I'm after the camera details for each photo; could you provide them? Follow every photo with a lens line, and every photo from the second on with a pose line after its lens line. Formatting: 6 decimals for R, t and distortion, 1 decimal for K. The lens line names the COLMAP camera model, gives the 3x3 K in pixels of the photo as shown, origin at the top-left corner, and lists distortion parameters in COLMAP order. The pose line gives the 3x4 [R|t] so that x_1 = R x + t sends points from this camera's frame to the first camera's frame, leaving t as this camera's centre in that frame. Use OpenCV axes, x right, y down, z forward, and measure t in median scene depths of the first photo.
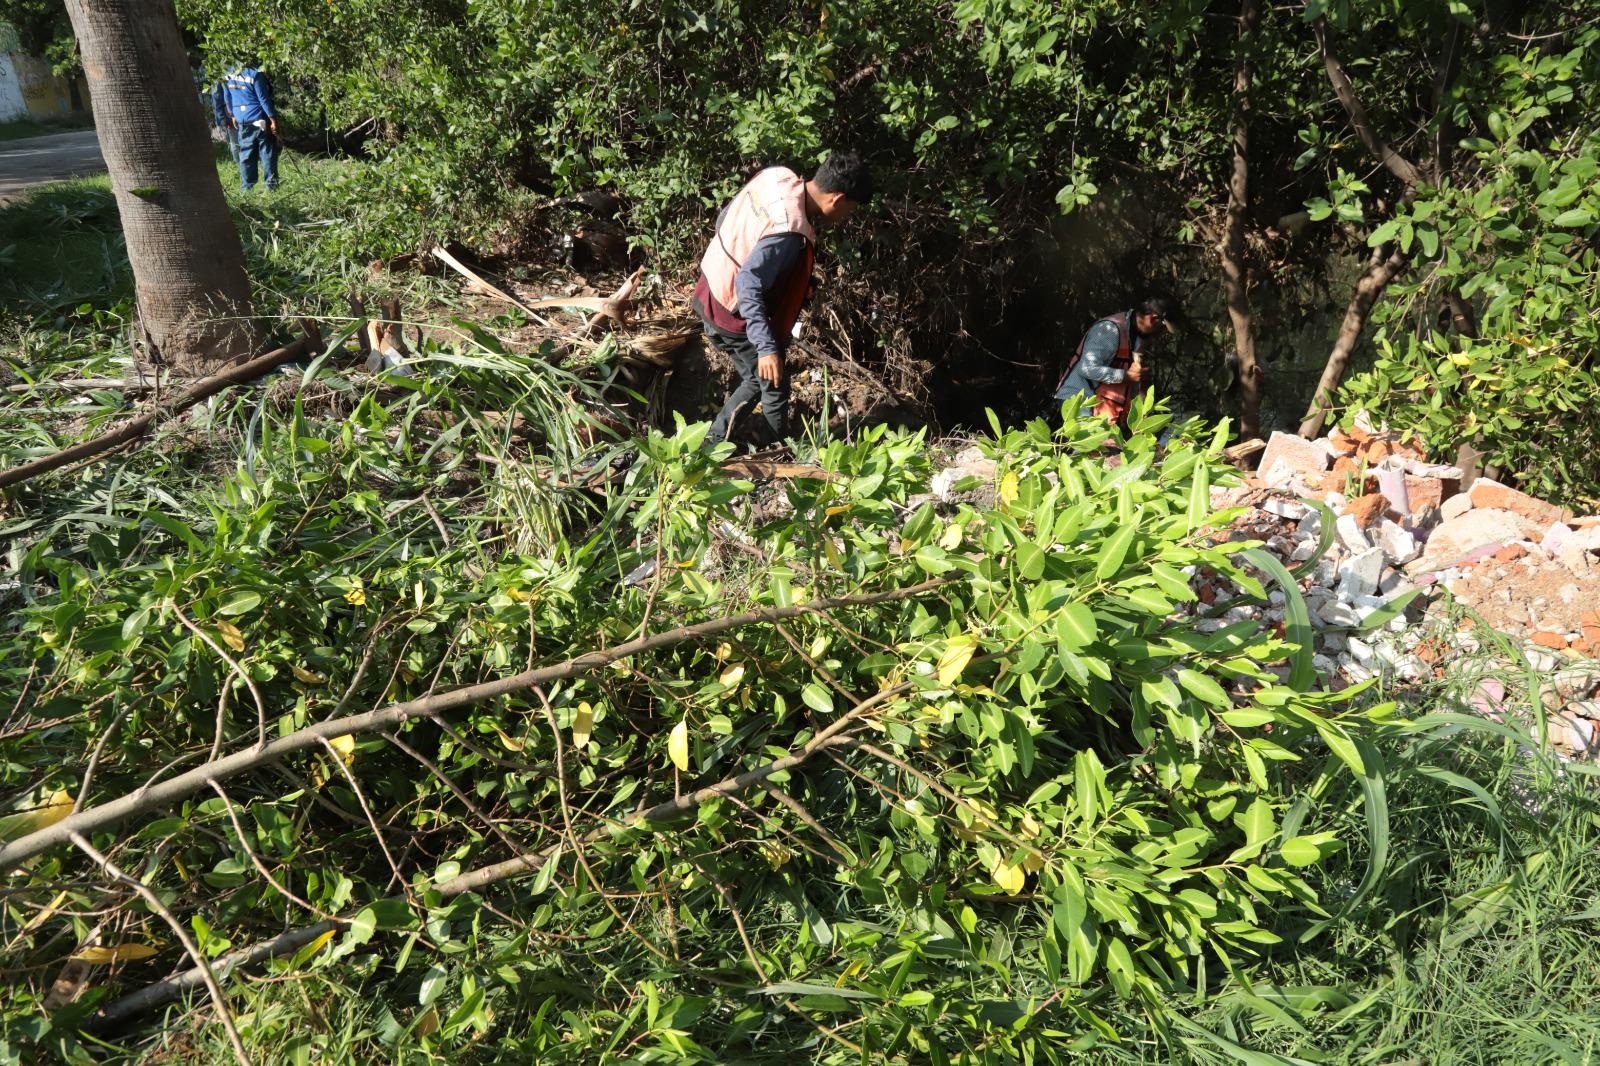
lens RADIAL K [[1084.7, 0, 804.1], [0, 1084.7, 533.8], [0, 0, 1]] dist [-0.005041, 0.004385]
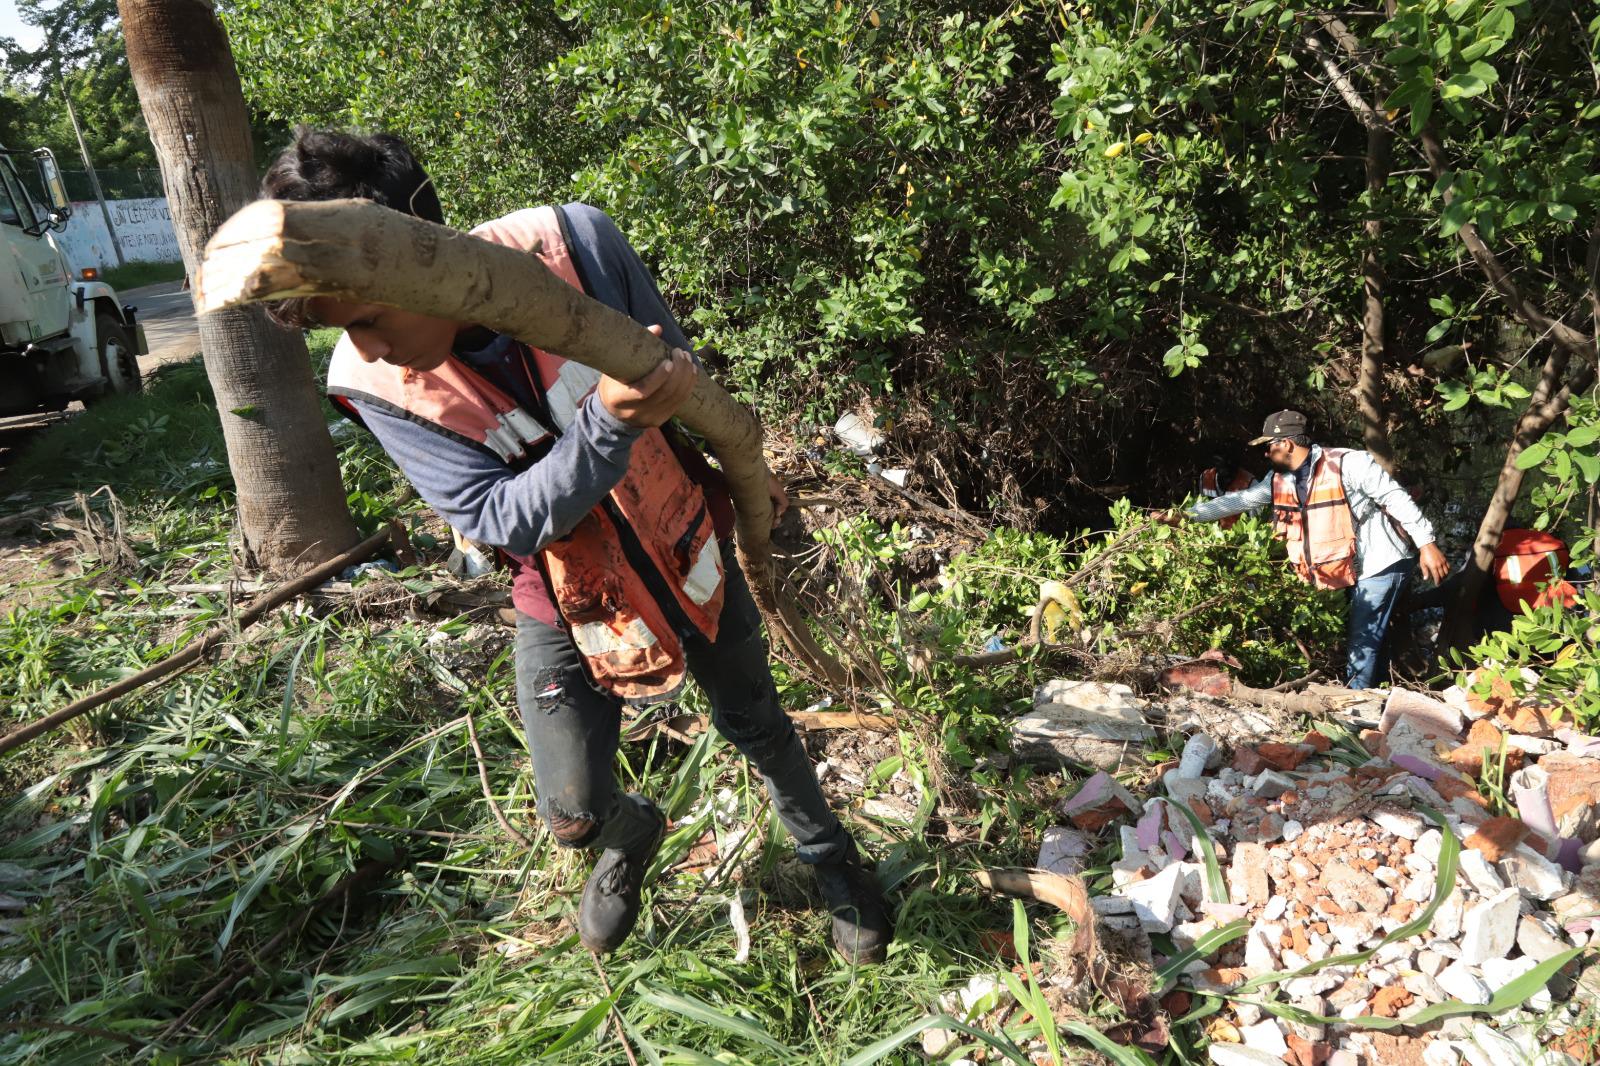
lens RADIAL K [[1084.7, 0, 795.9], [0, 1084.7, 532.6], [0, 0, 1]] dist [-0.005041, 0.004385]
pose [[0.990701, -0.005520, -0.135941, 0.043219], [-0.004523, 0.997288, -0.073456, -0.089422], [0.135978, 0.073388, 0.987990, 0.035355]]
